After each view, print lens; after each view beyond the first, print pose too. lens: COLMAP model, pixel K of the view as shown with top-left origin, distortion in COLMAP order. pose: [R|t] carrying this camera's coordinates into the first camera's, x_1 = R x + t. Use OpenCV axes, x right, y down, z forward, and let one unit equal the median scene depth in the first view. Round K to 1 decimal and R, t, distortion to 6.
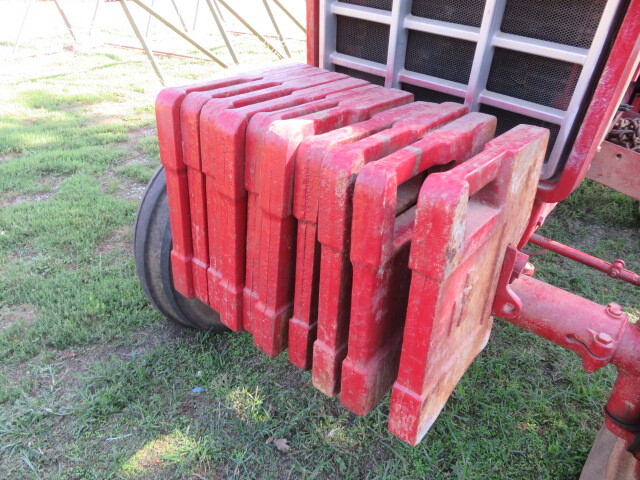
lens RADIAL K [[456.1, 0, 319.5], [0, 456.1, 234.5], [0, 0, 1]] dist [-0.029351, 0.008154]
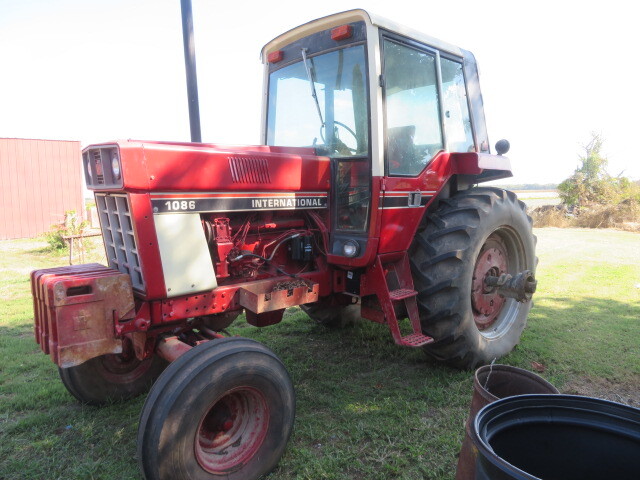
lens RADIAL K [[456.1, 0, 321.7], [0, 456.1, 236.6], [0, 0, 1]] dist [-0.029351, 0.008154]
pose [[0.982439, -0.072495, -0.171927, 1.235982], [-0.011345, 0.896522, -0.442855, 0.482144], [0.186241, 0.437028, 0.879955, -0.875988]]
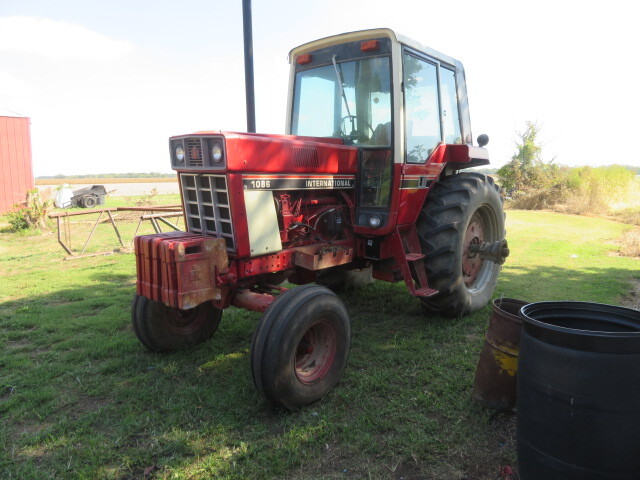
lens RADIAL K [[456.1, 0, 318.5], [0, 456.1, 237.8], [0, 0, 1]] dist [-0.029351, 0.008154]
pose [[0.996014, -0.068738, -0.056844, 0.806592], [0.040018, 0.913910, -0.403940, 0.748572], [0.079717, 0.400055, 0.913018, -1.383566]]
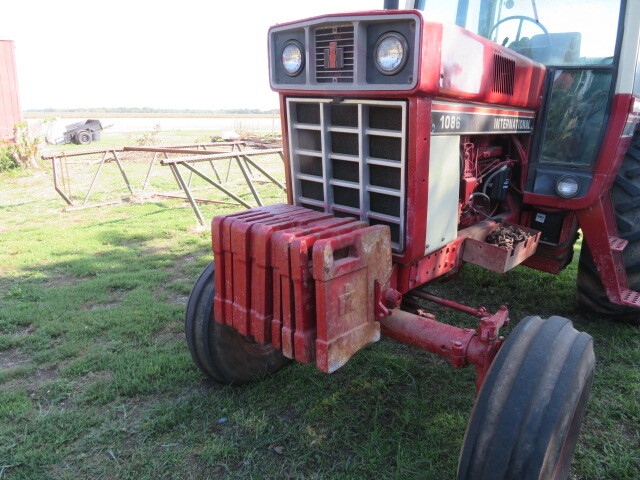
lens RADIAL K [[456.1, 0, 318.9], [0, 456.1, 238.6], [0, 0, 1]] dist [-0.029351, 0.008154]
pose [[0.997776, -0.039788, -0.053474, 0.142625], [0.023163, 0.959267, -0.281551, 0.217705], [0.062498, 0.279687, 0.958055, -0.552619]]
